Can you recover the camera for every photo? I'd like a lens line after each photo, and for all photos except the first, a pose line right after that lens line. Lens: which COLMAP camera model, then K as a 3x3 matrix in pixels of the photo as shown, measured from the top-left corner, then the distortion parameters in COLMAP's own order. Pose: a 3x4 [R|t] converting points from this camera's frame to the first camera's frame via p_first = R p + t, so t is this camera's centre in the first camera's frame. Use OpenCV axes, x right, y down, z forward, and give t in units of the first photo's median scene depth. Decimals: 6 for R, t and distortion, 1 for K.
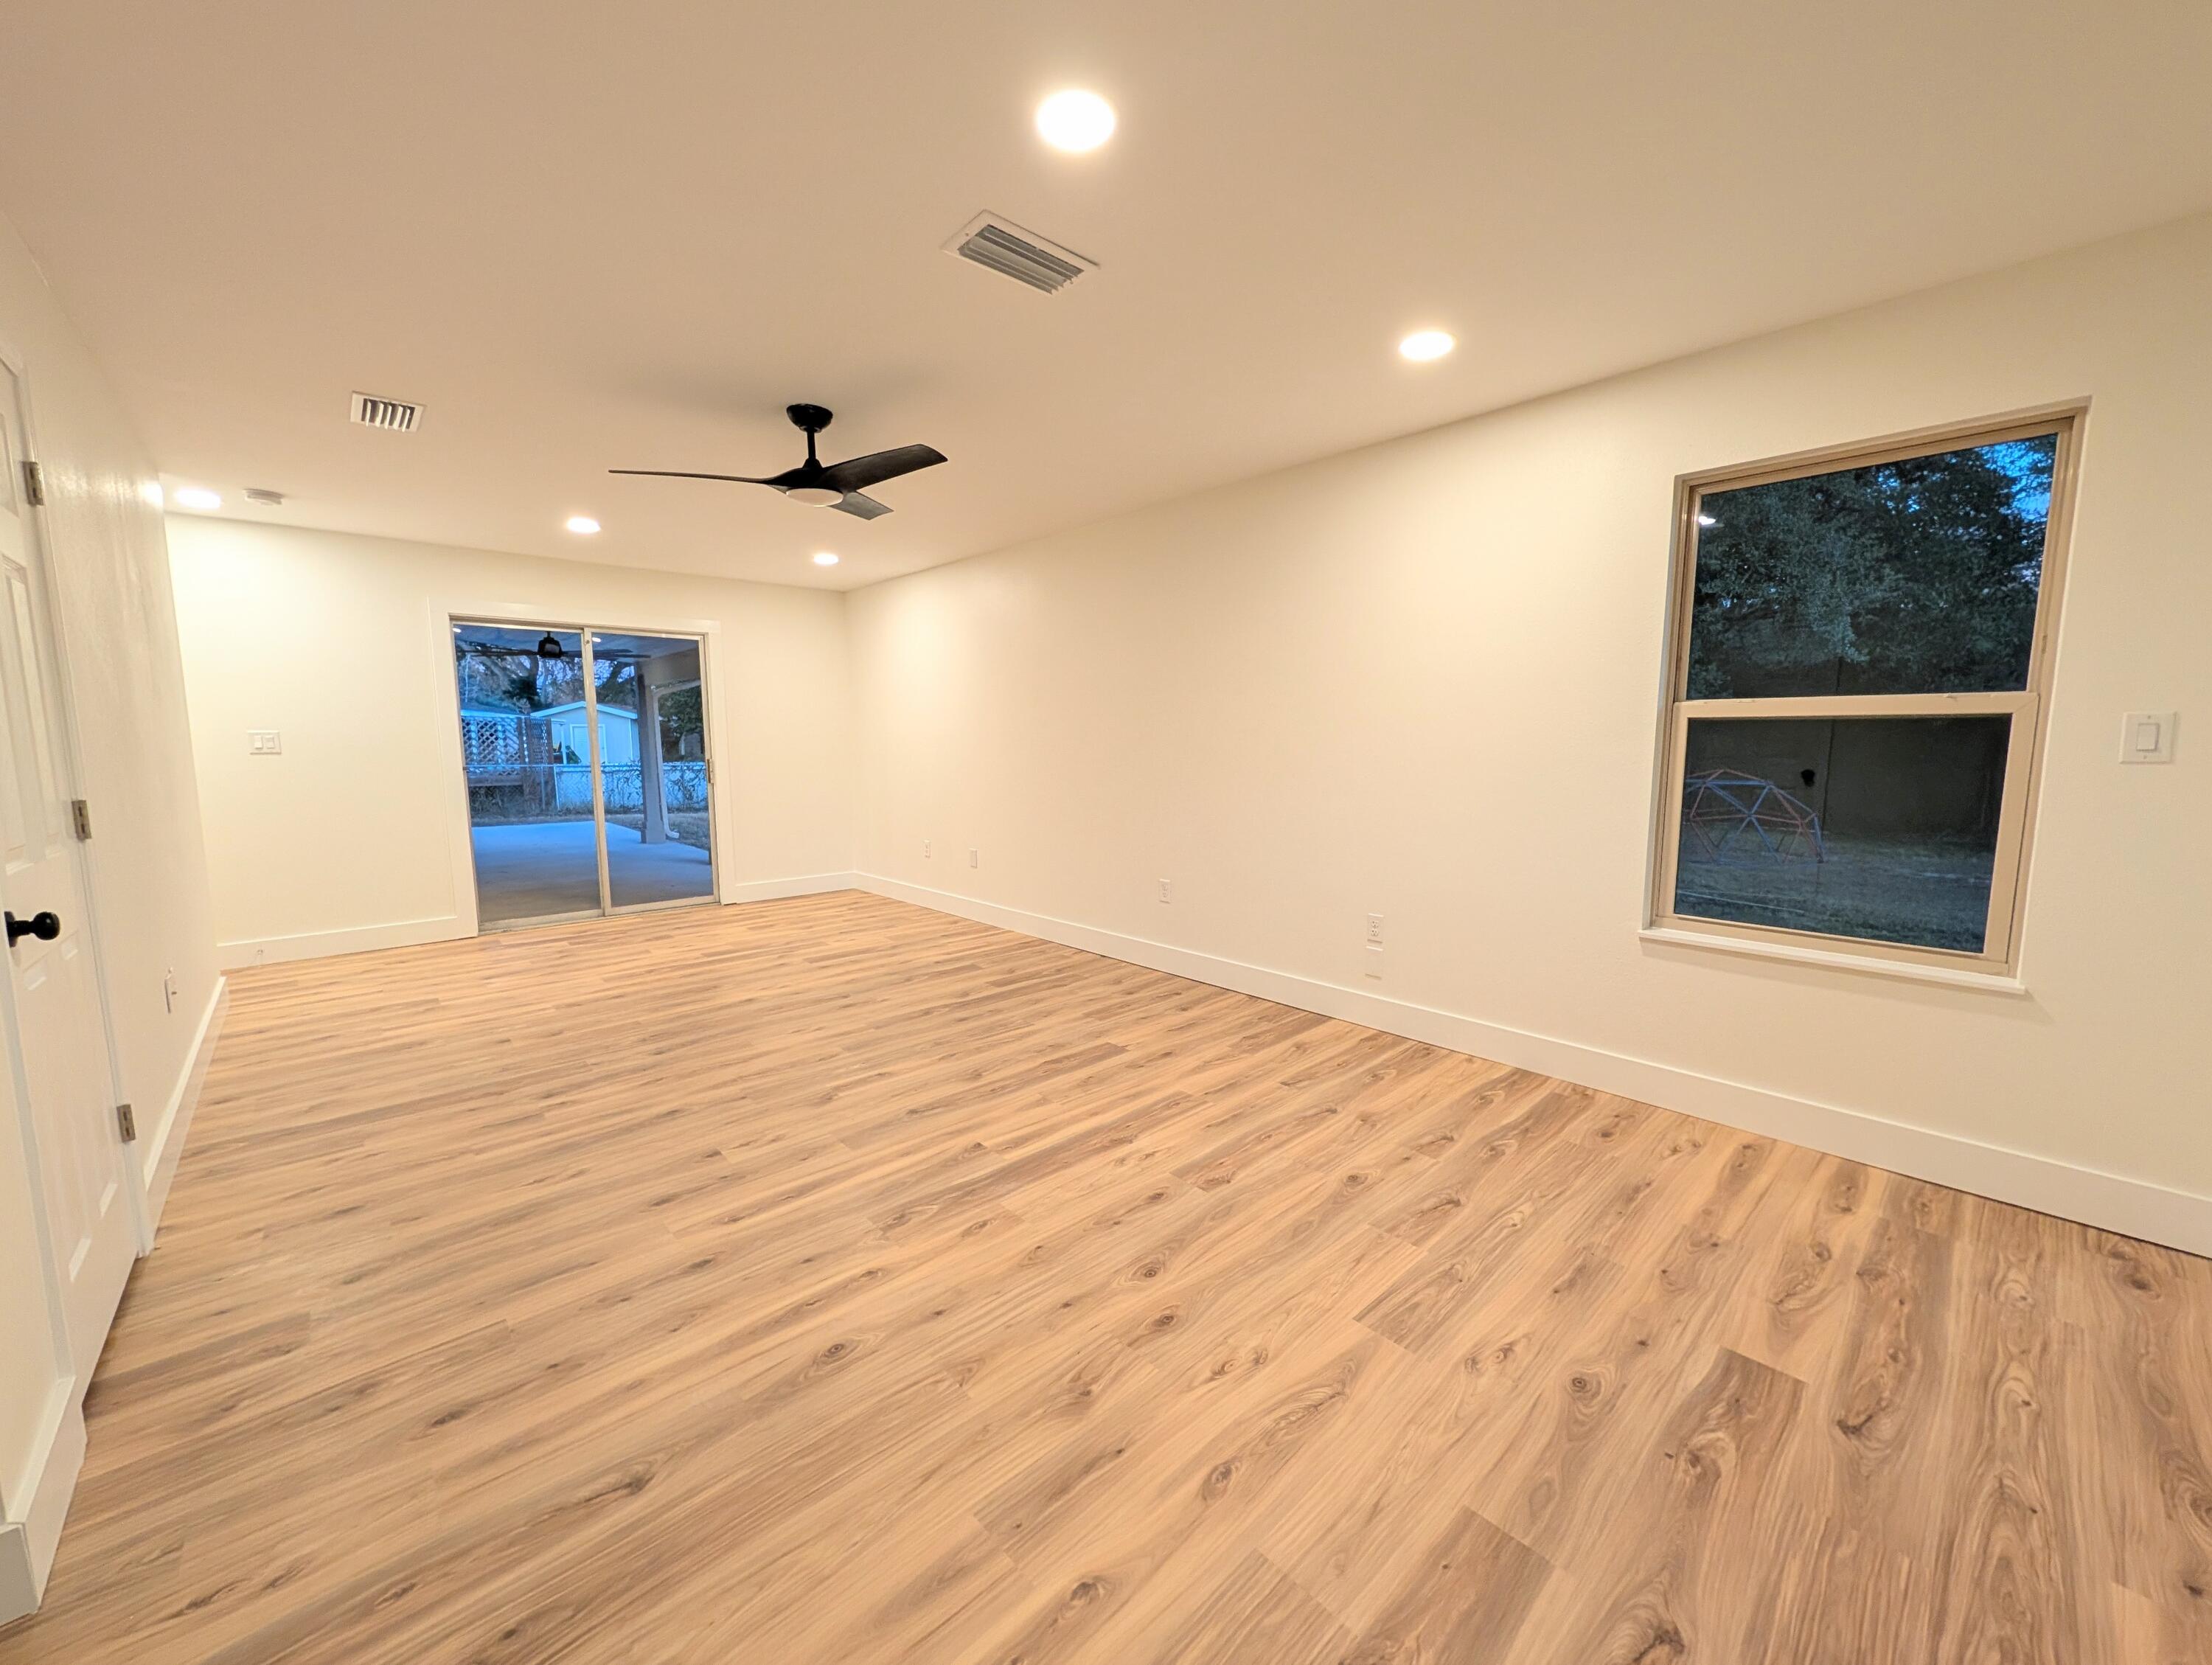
lens RADIAL K [[847.4, 0, 1109.7], [0, 847.4, 836.5], [0, 0, 1]] dist [-0.001283, 0.000567]
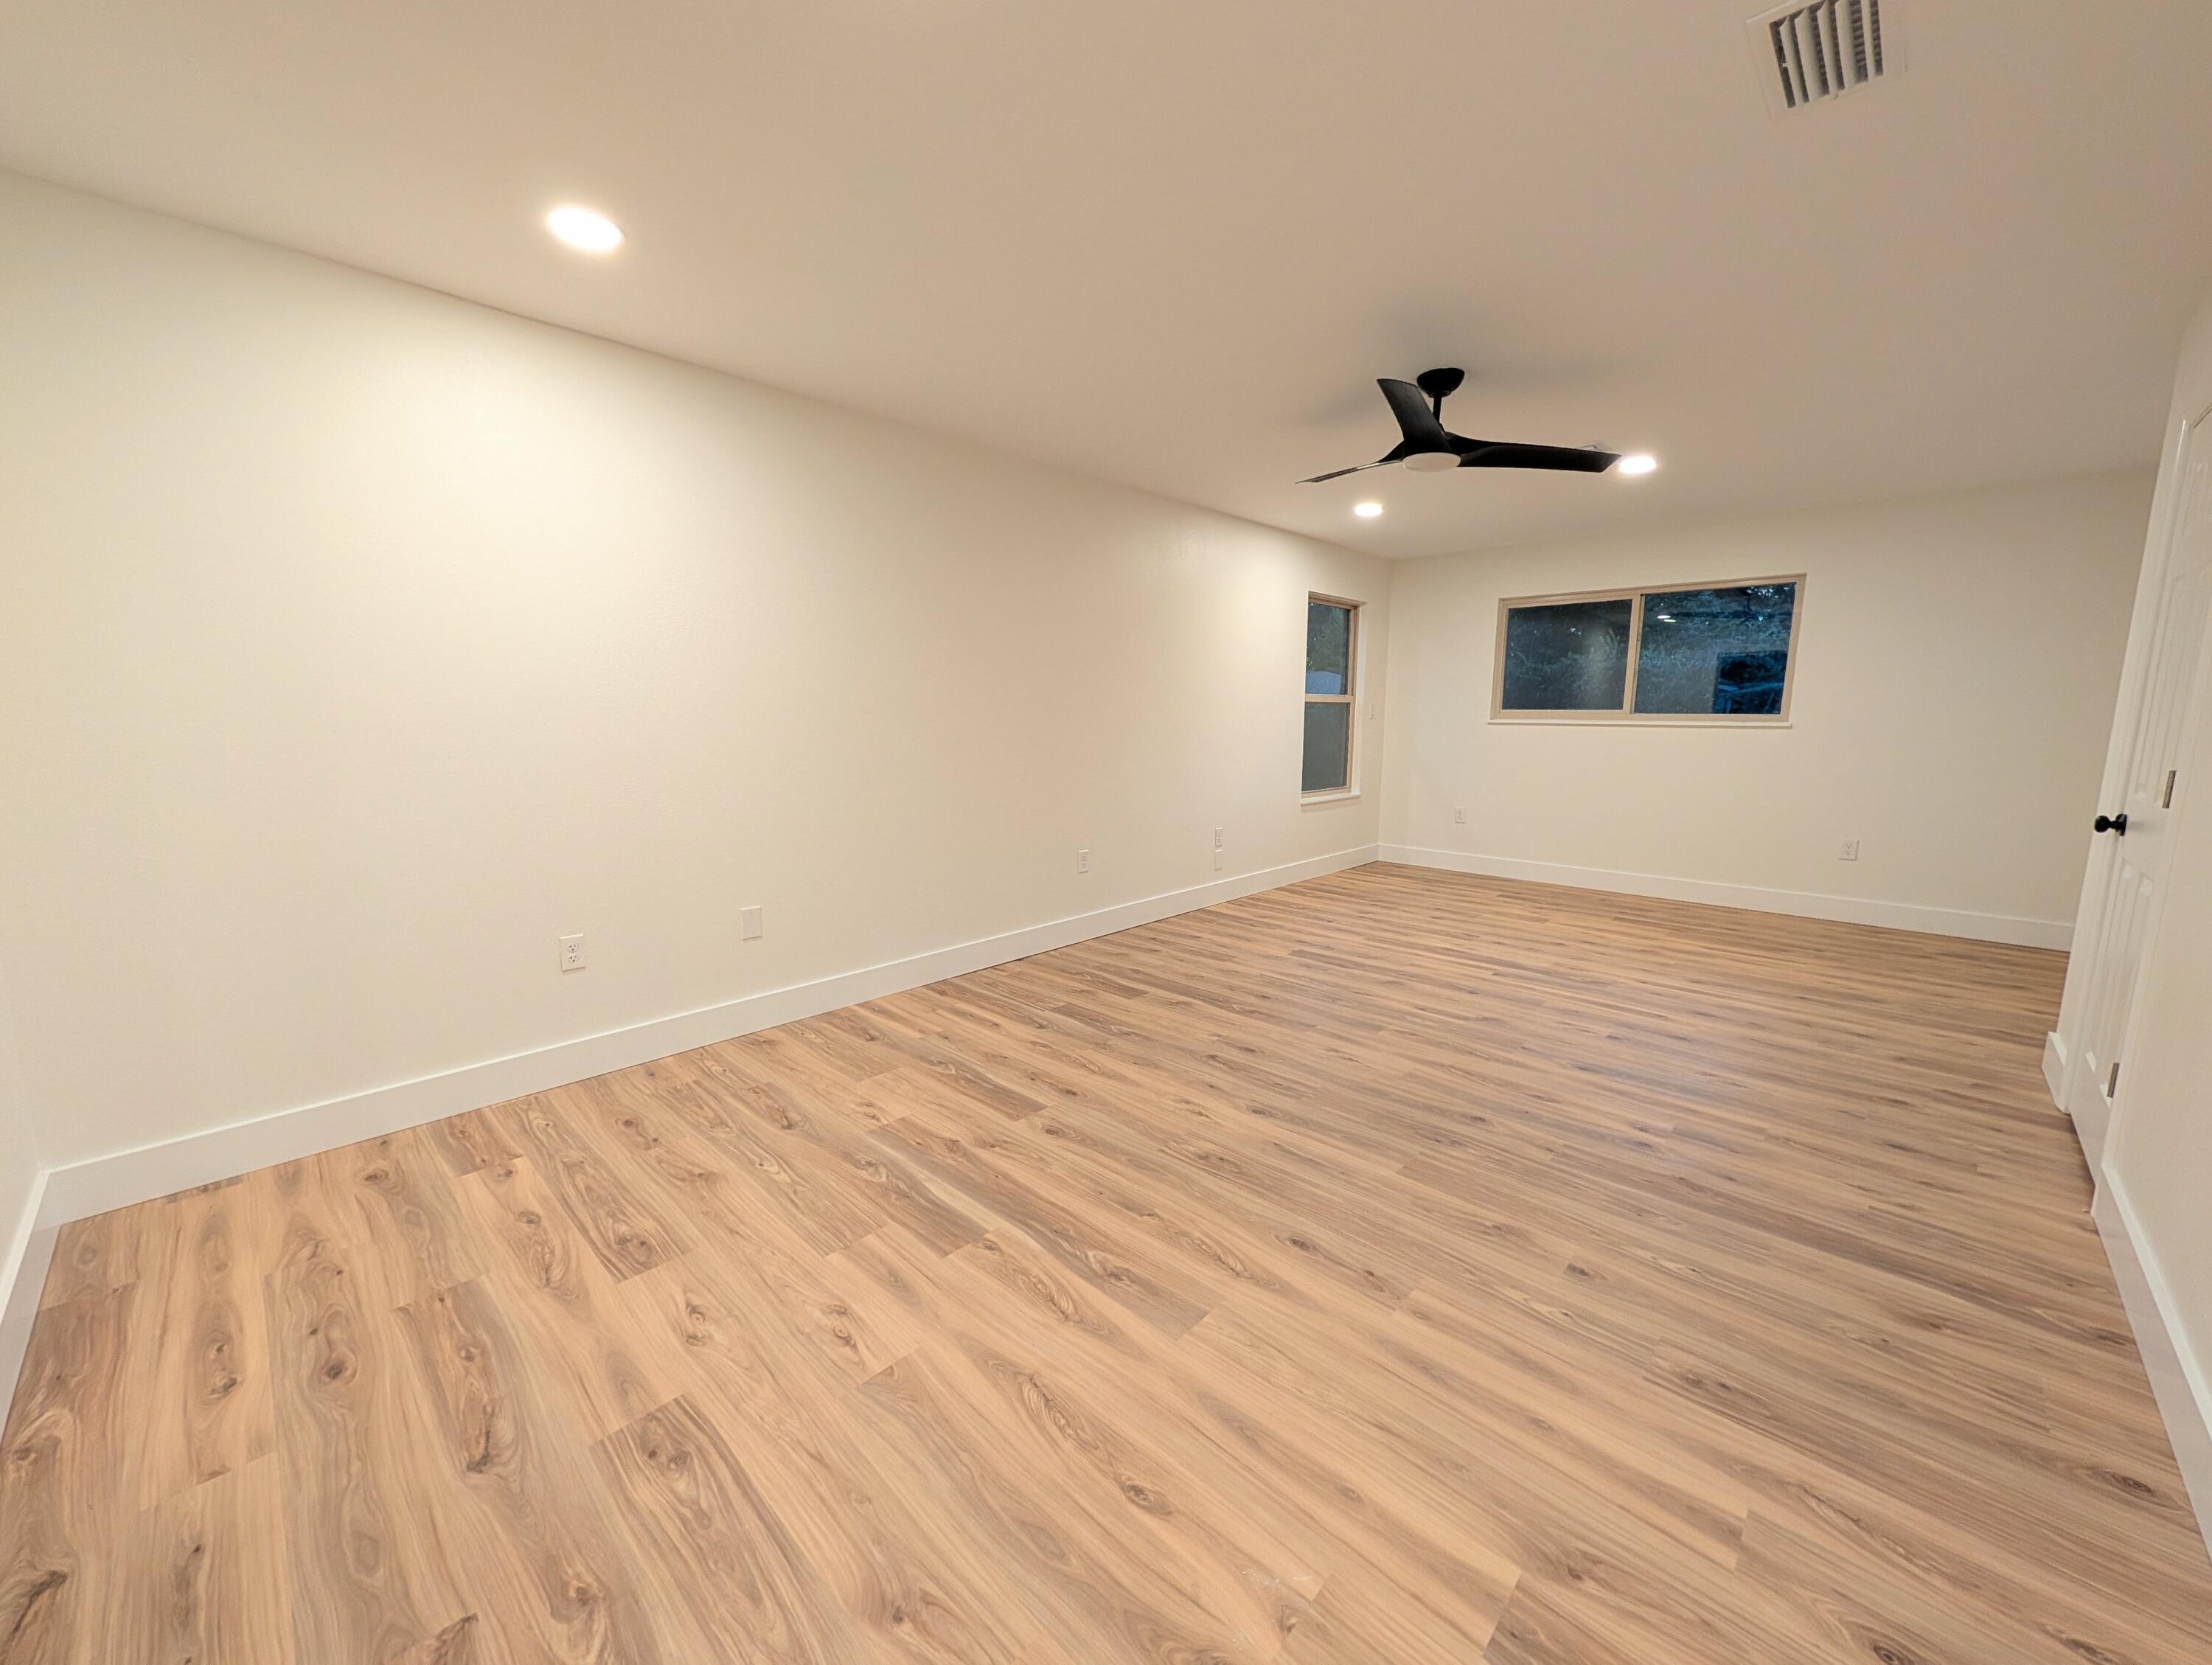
lens RADIAL K [[847.4, 0, 1109.7], [0, 847.4, 836.5], [0, 0, 1]] dist [-0.001283, 0.000567]
pose [[-0.060868, -0.146133, 0.987391, -1.229954], [0.113167, 0.981836, 0.152287, -0.152481], [-0.991710, 0.121009, -0.043225, 1.328842]]
